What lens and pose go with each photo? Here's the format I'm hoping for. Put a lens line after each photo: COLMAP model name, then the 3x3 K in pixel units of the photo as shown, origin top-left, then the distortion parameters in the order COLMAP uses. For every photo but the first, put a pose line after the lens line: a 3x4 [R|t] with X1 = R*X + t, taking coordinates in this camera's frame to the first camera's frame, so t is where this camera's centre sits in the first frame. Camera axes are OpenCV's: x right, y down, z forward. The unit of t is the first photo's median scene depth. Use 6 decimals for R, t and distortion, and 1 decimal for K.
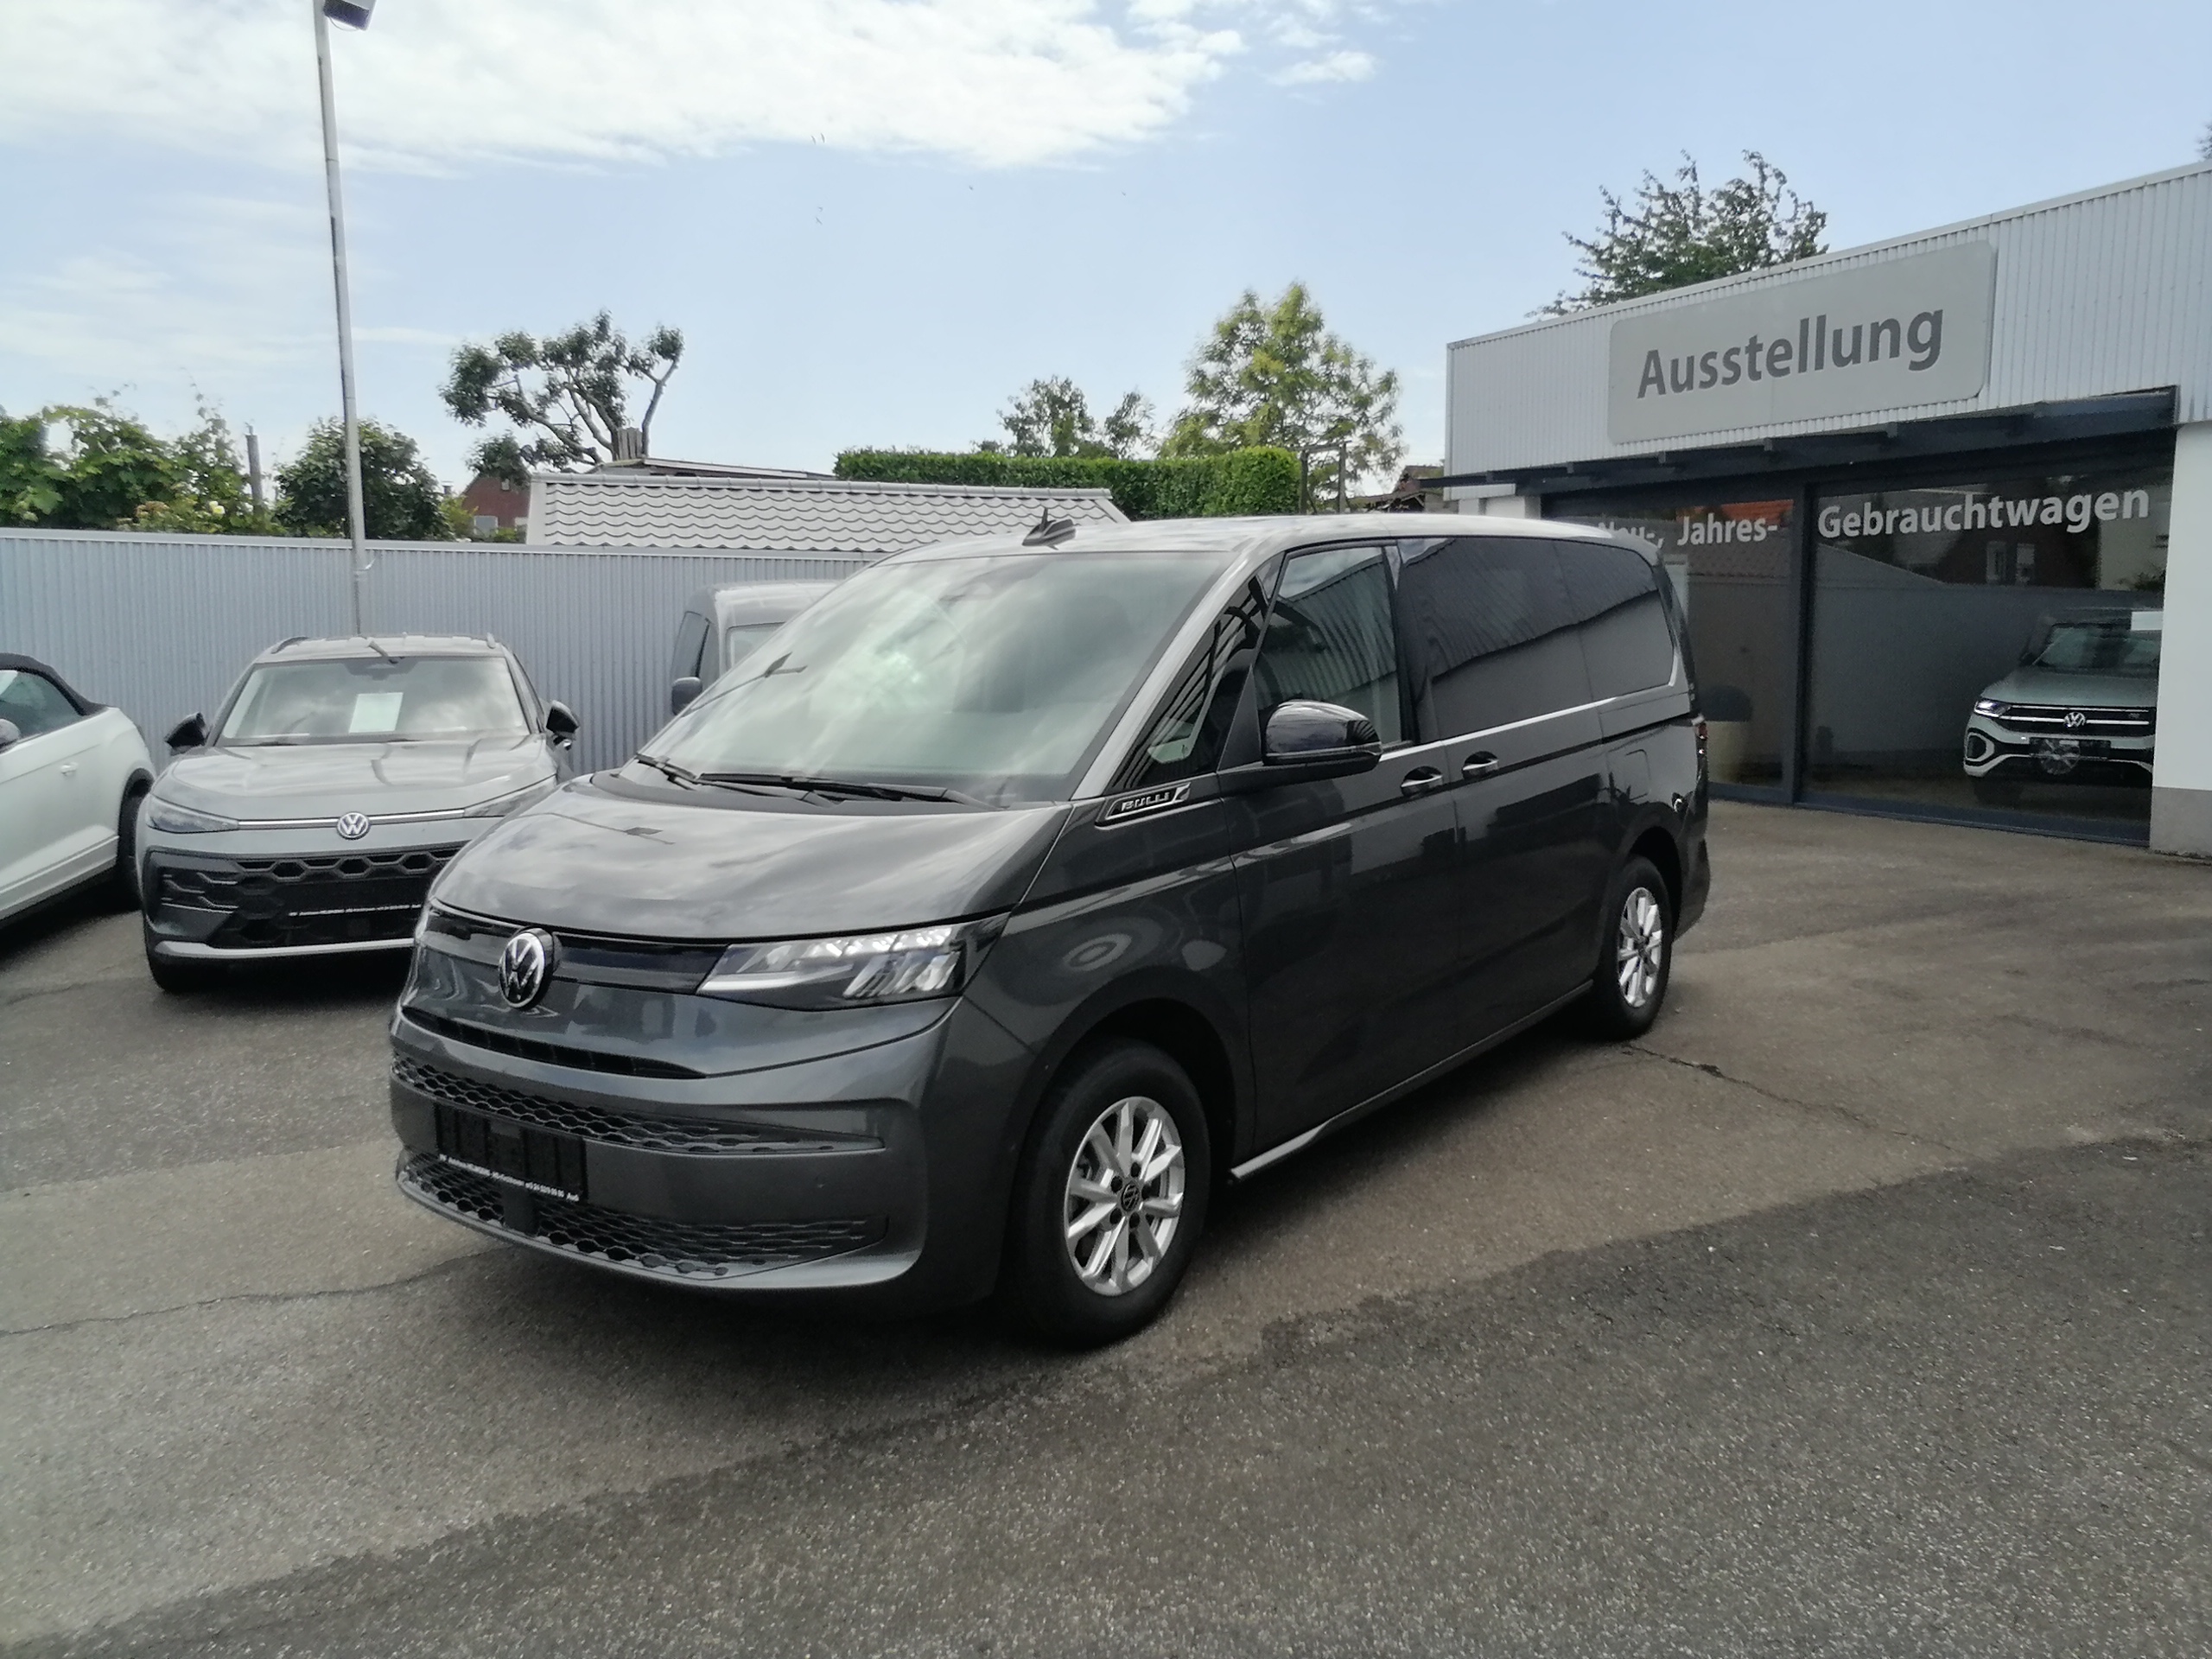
lens RADIAL K [[1785.7, 0, 1116.7], [0, 1785.7, 766.8], [0, 0, 1]] dist [-0.122791, 0.320989]
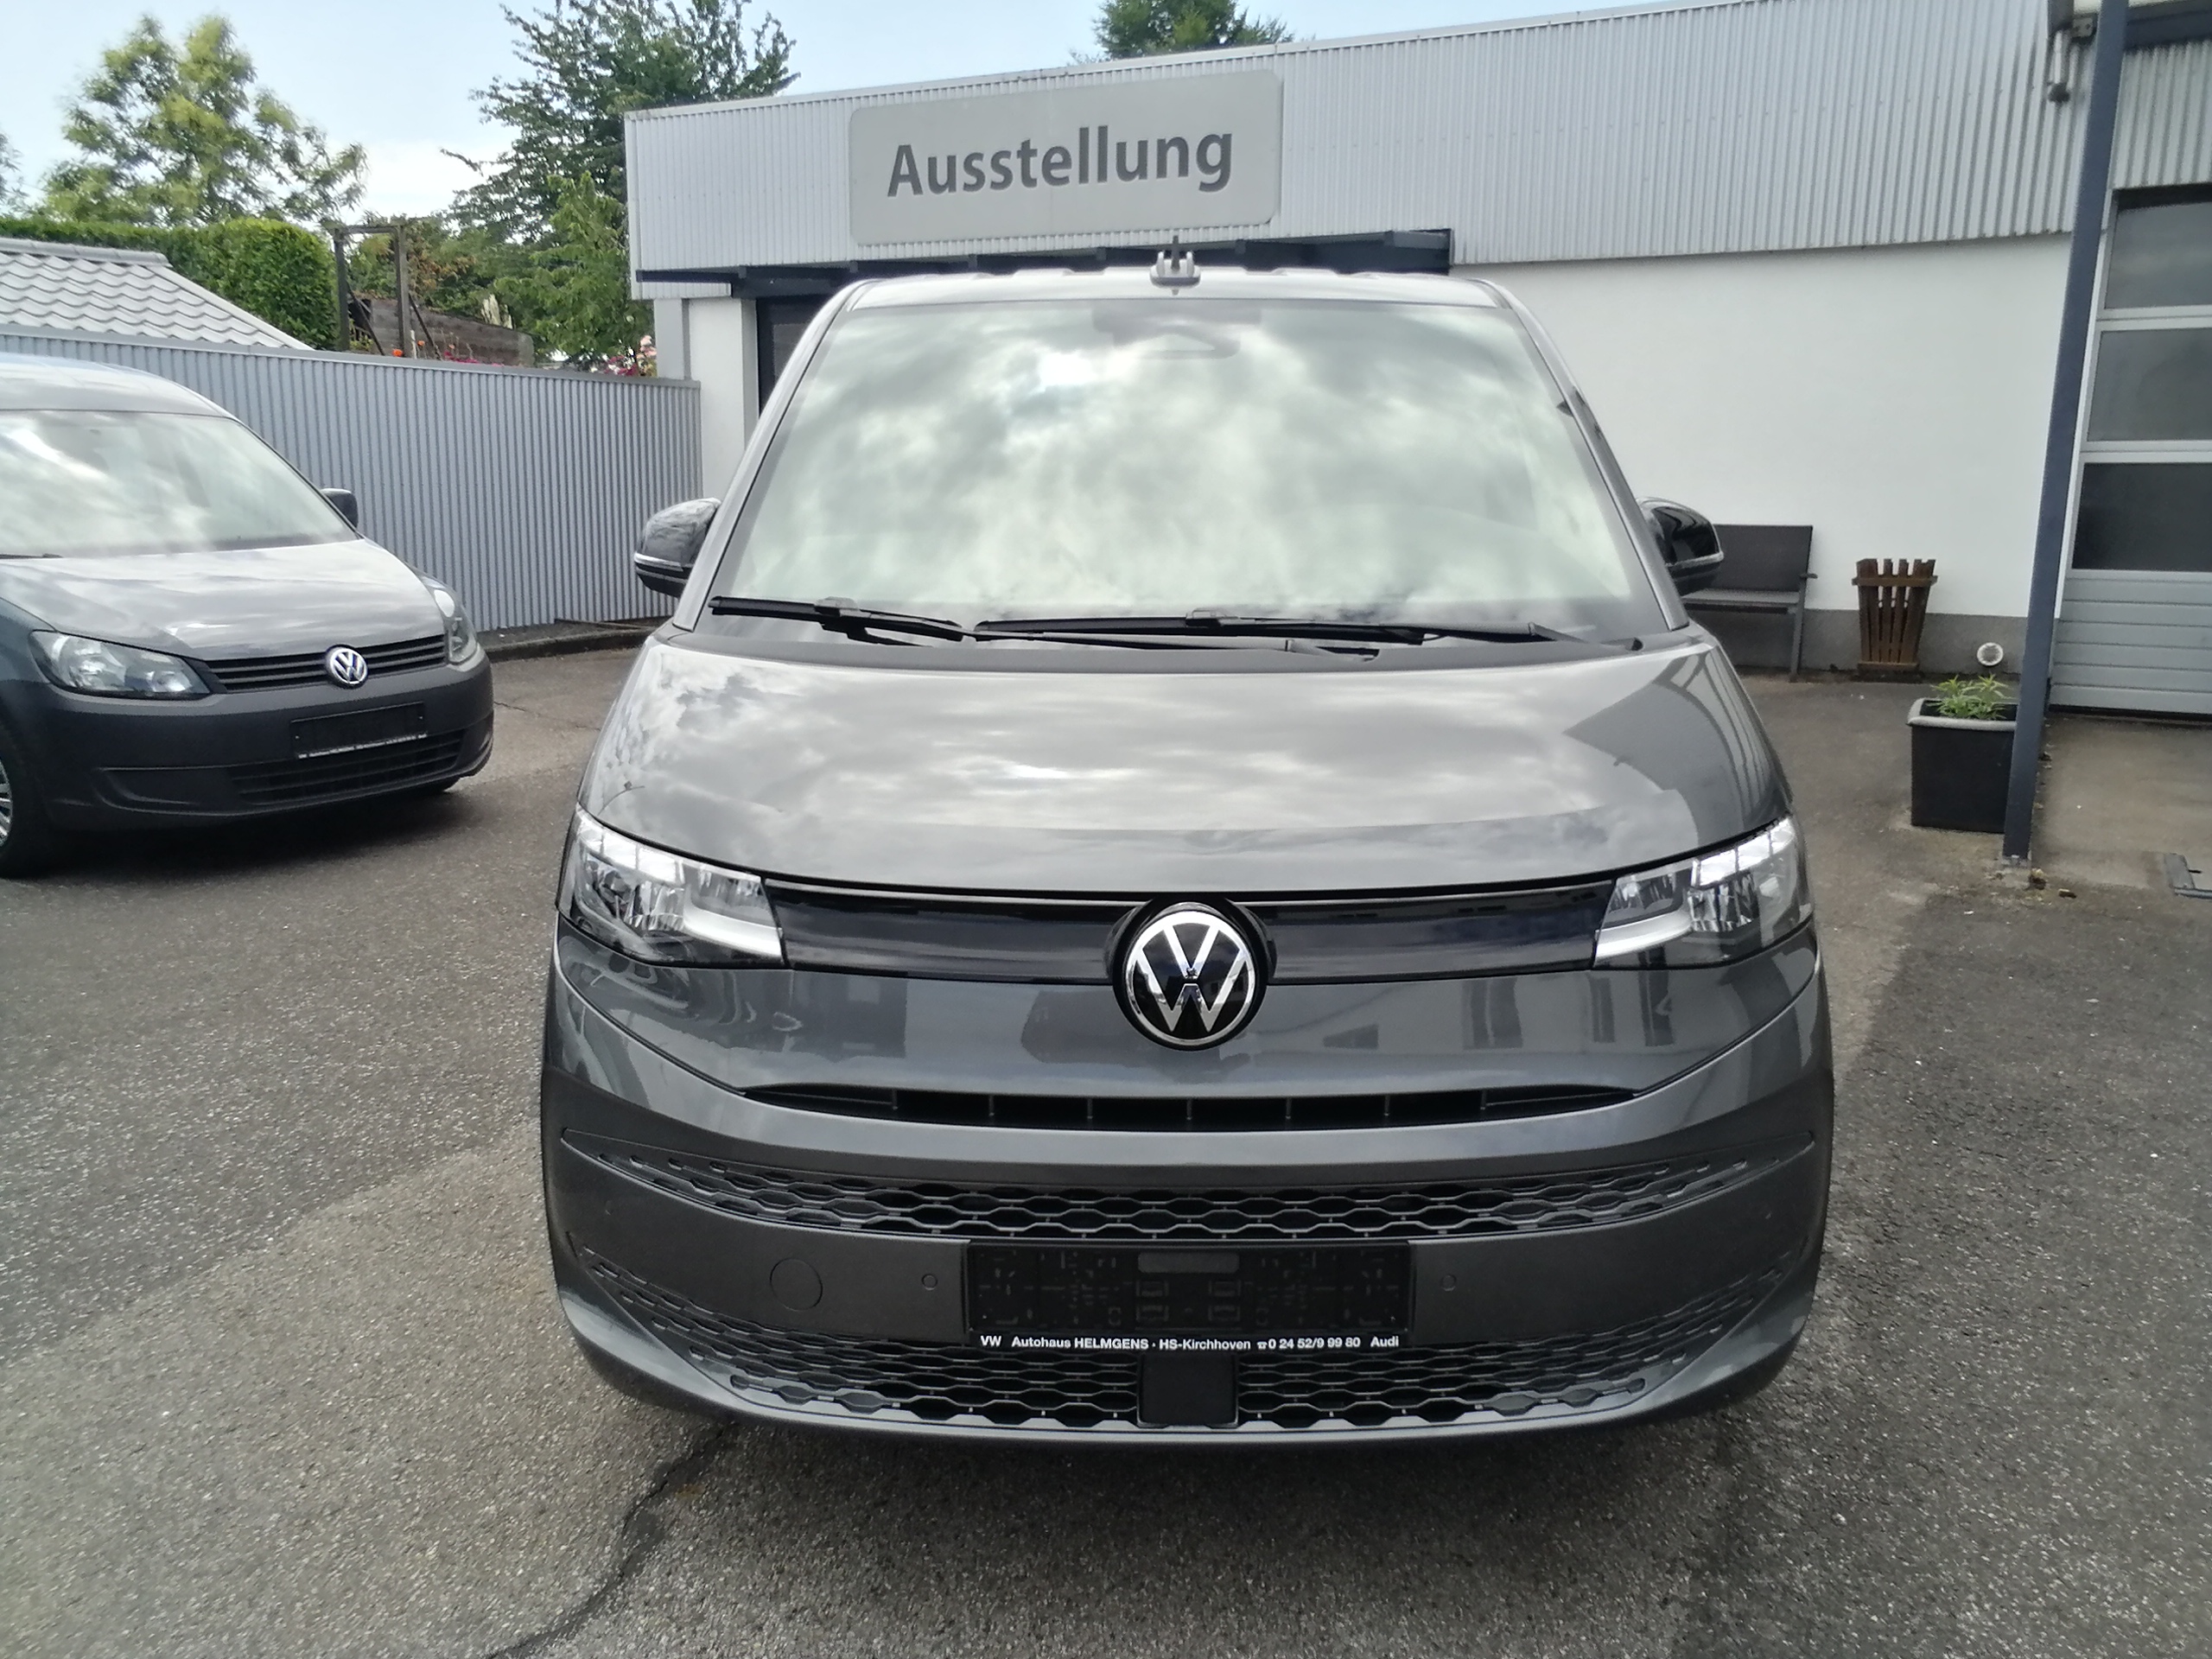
lens RADIAL K [[1767.9, 0, 1139.2], [0, 1767.9, 791.9], [0, 0, 1]] dist [-0.015281, 0.082685]
pose [[0.801037, -0.100836, 0.590060, -0.207419], [0.037150, 0.992184, 0.119124, -0.003170], [-0.597460, -0.073502, 0.798523, 0.175303]]
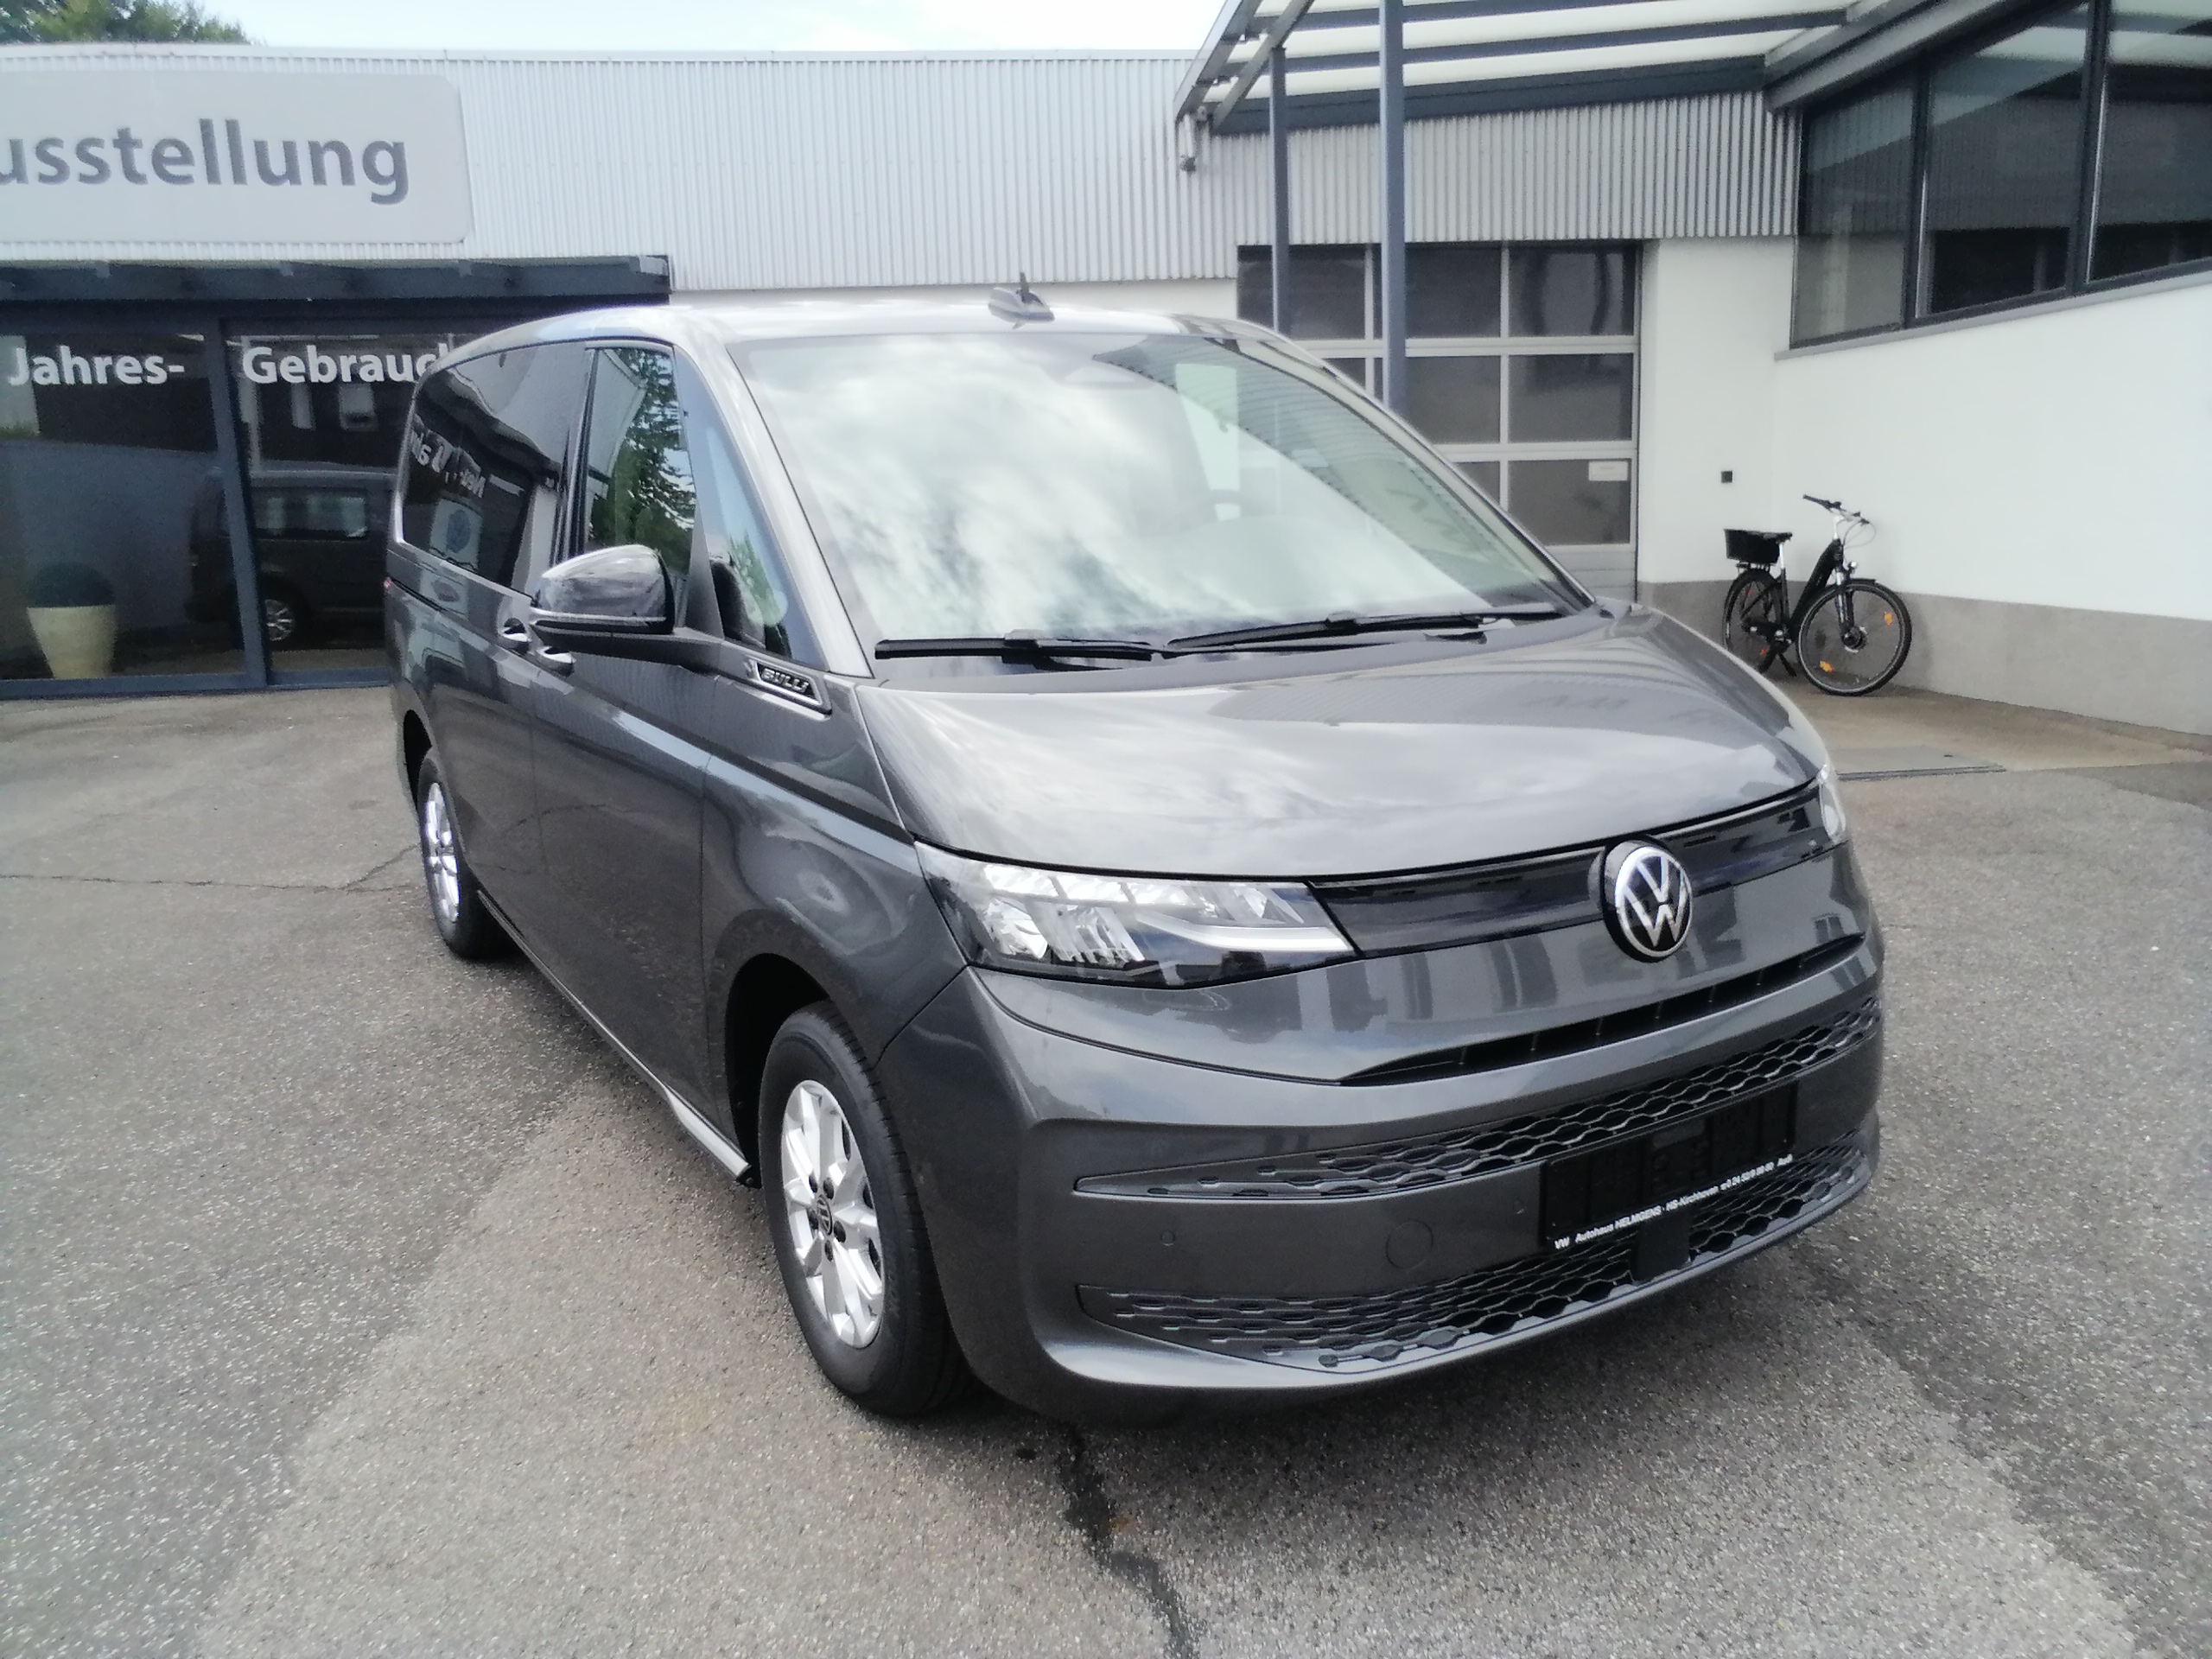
lens RADIAL K [[1751.0, 0, 1140.8], [0, 1751.0, 793.6], [0, 0, 1]] dist [-0.012403, 0.086690]
pose [[0.344652, -0.177267, 0.921841, -0.312376], [0.103422, 0.983201, 0.150399, -0.014279], [-0.933016, 0.043503, 0.357196, 0.290476]]
